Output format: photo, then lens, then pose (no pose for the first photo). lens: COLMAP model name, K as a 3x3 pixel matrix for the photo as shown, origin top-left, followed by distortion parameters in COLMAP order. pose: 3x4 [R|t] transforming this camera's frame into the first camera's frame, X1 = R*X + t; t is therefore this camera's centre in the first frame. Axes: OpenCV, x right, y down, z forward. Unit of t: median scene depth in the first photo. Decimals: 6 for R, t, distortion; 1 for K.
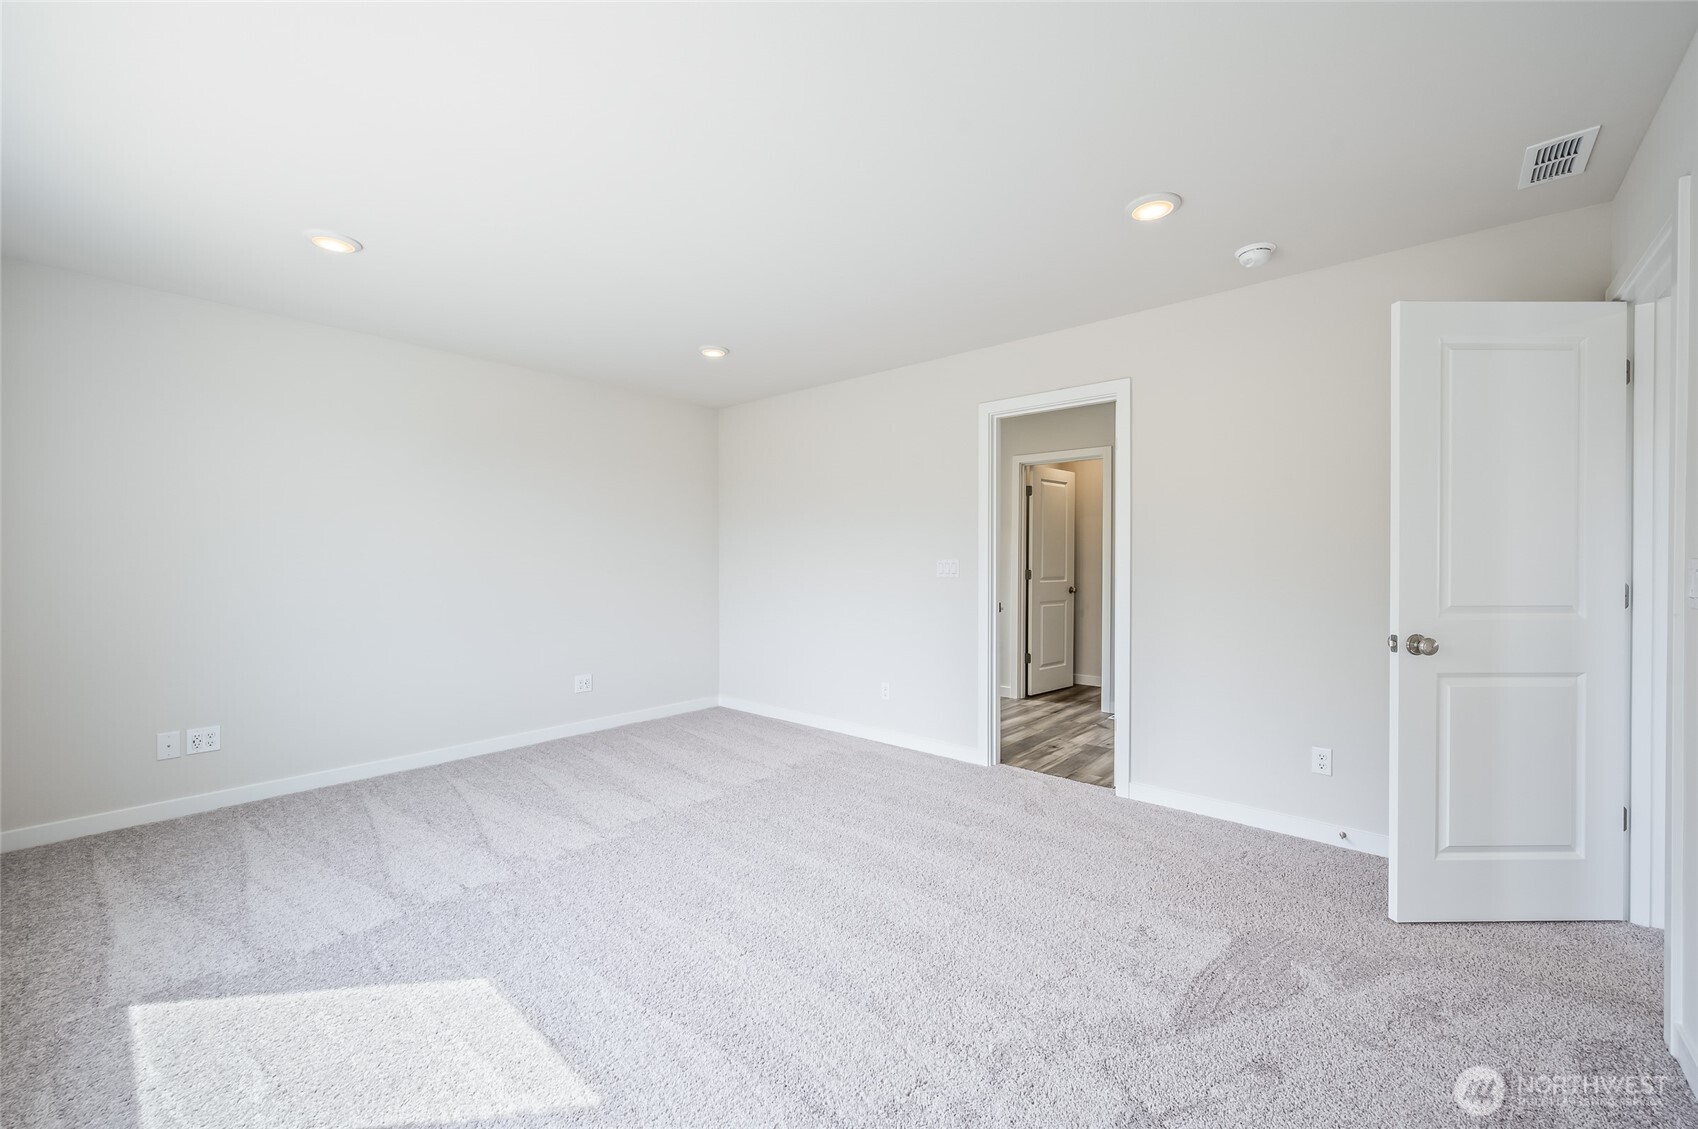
lens RADIAL K [[680.1, 0, 837.3], [0, 680.1, 563.6], [0, 0, 1]] dist [0.001109, 0.000403]
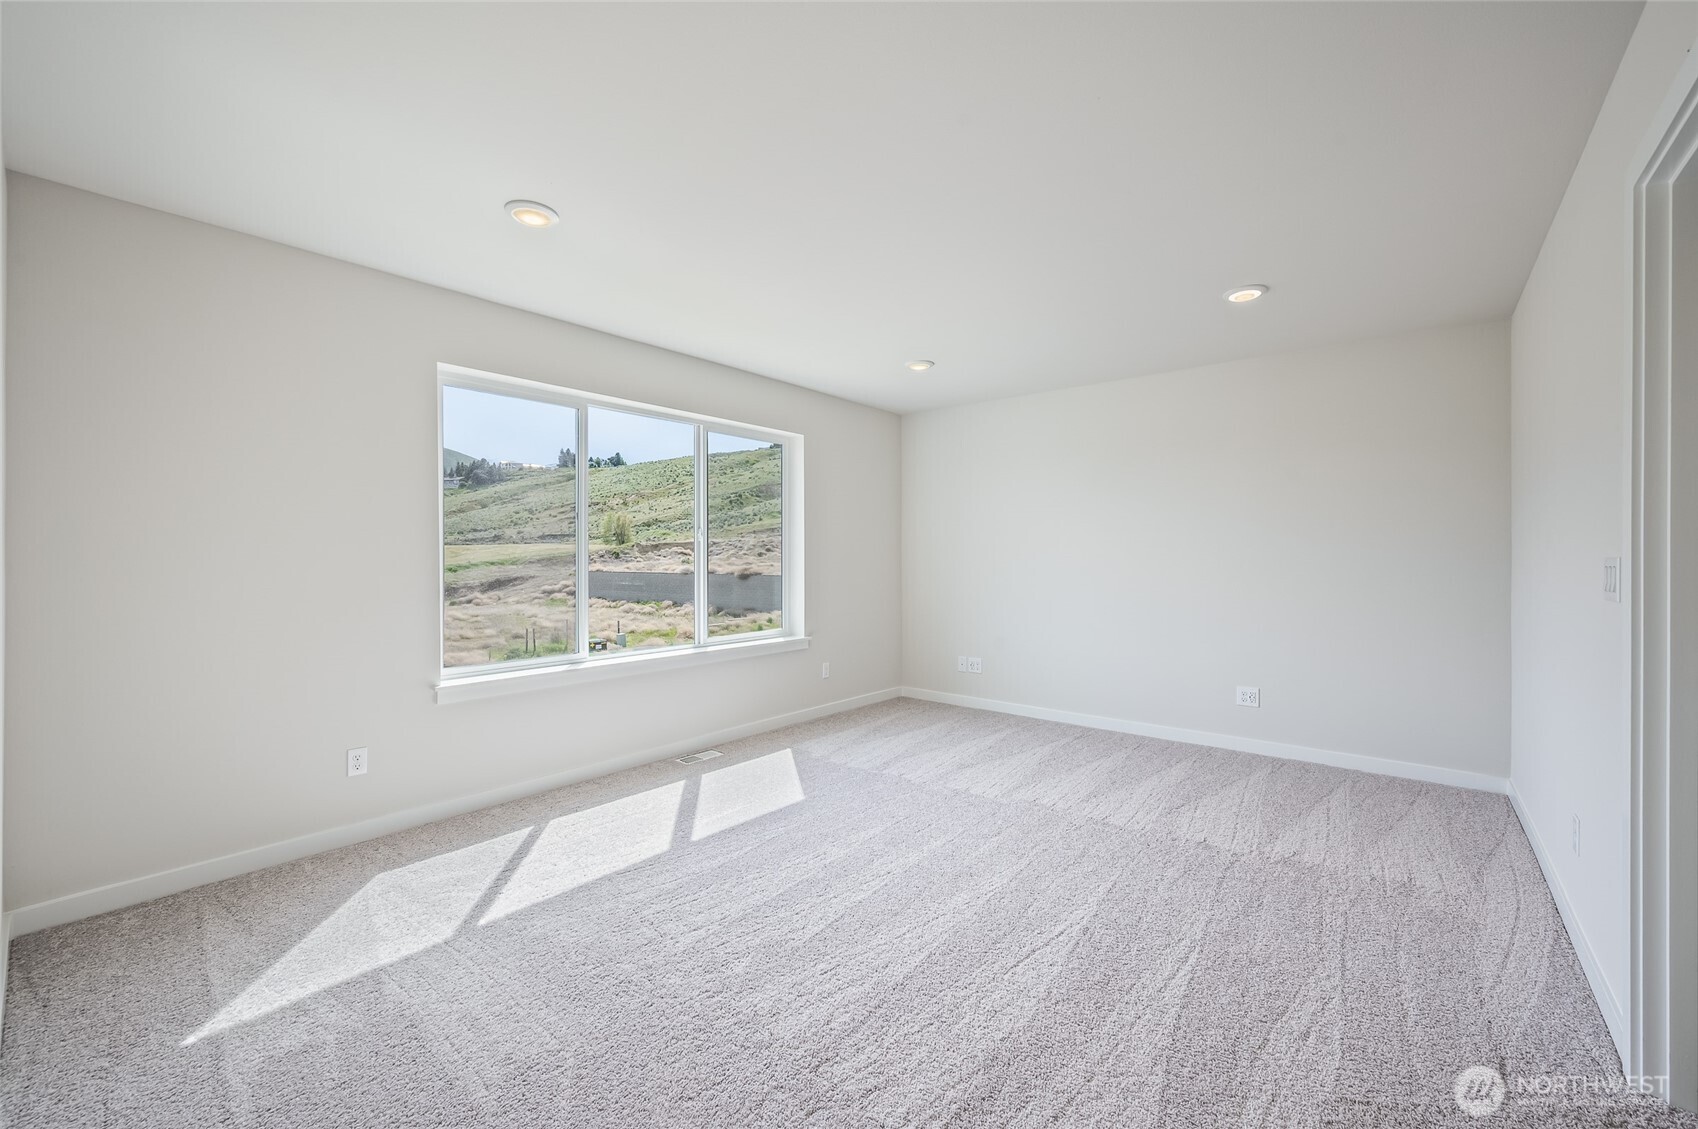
lens RADIAL K [[680.1, 0, 851.2], [0, 680.1, 564.6], [0, 0, 1]] dist [0.001109, 0.000403]
pose [[0.027542, 0.012974, -0.999536, 0.741595], [-0.008166, 0.999885, 0.012753, -0.008186], [0.999587, 0.007811, 0.027644, 0.653708]]
